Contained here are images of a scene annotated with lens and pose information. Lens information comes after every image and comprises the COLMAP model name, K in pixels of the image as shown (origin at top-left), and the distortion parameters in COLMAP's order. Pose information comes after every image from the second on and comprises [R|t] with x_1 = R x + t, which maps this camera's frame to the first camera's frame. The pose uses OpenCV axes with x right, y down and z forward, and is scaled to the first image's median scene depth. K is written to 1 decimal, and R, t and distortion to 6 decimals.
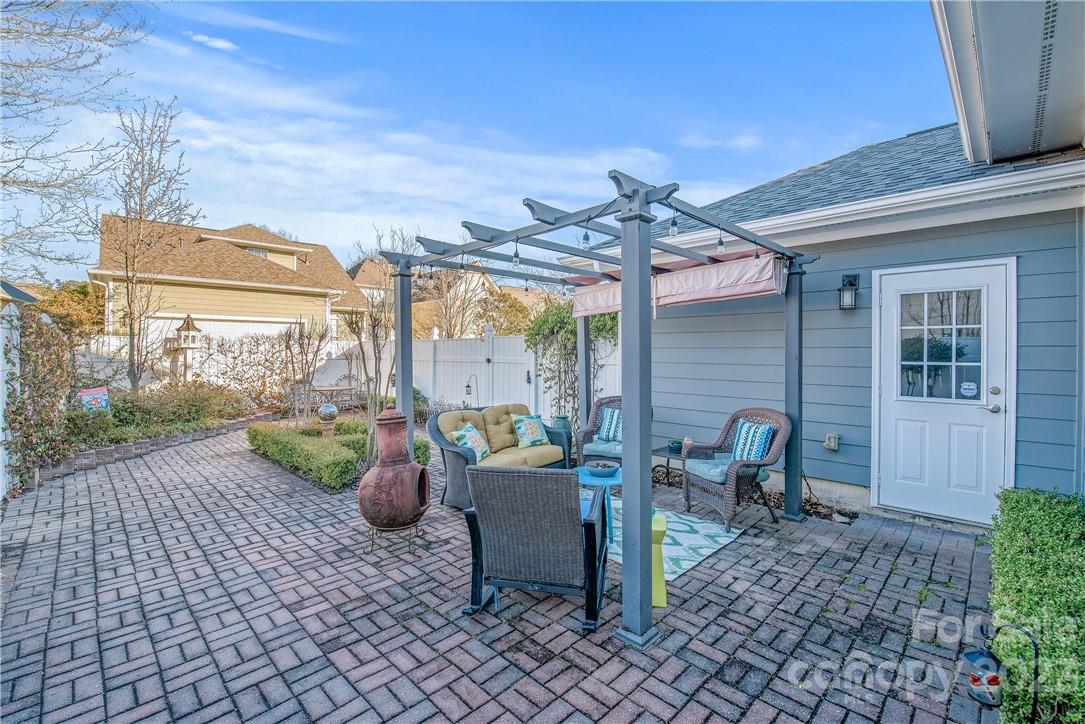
lens RADIAL K [[475.1, 0, 536.9], [0, 475.1, 355.2], [0, 0, 1]] dist [-0.002311, -0.000538]
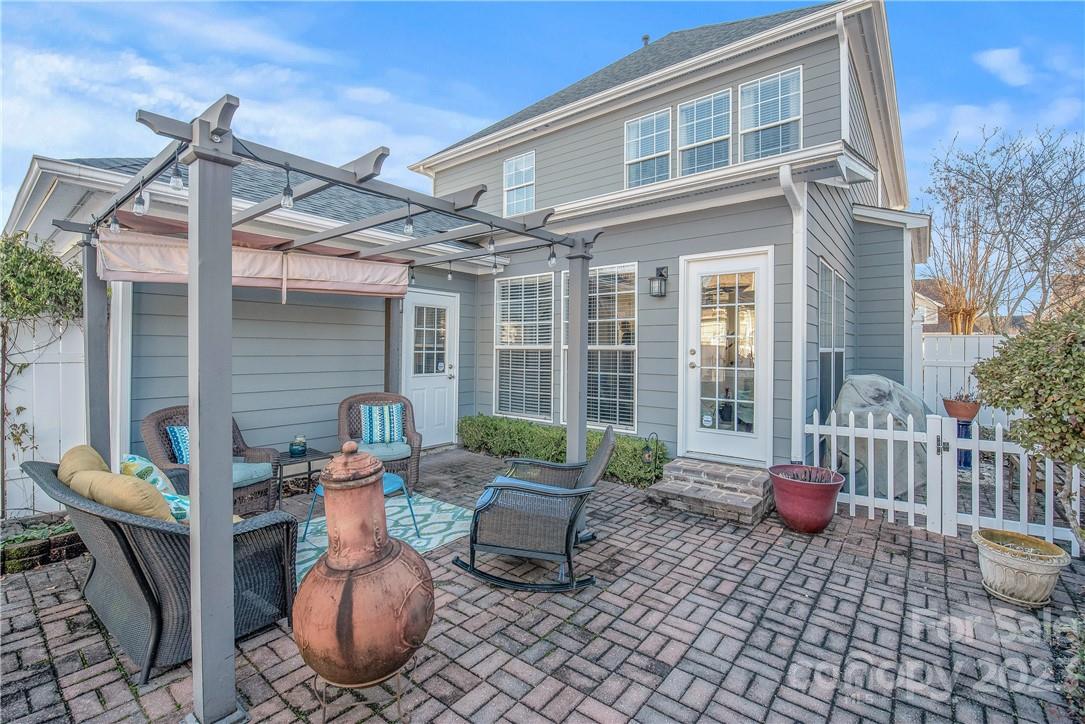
lens RADIAL K [[475.1, 0, 537.0], [0, 475.1, 354.3], [0, 0, 1]] dist [-0.002311, -0.000538]
pose [[-0.102031, -0.015787, 0.994656, -1.096462], [0.004163, 0.999859, 0.016297, 0.000680], [-0.994773, 0.005803, -0.101951, 1.115546]]
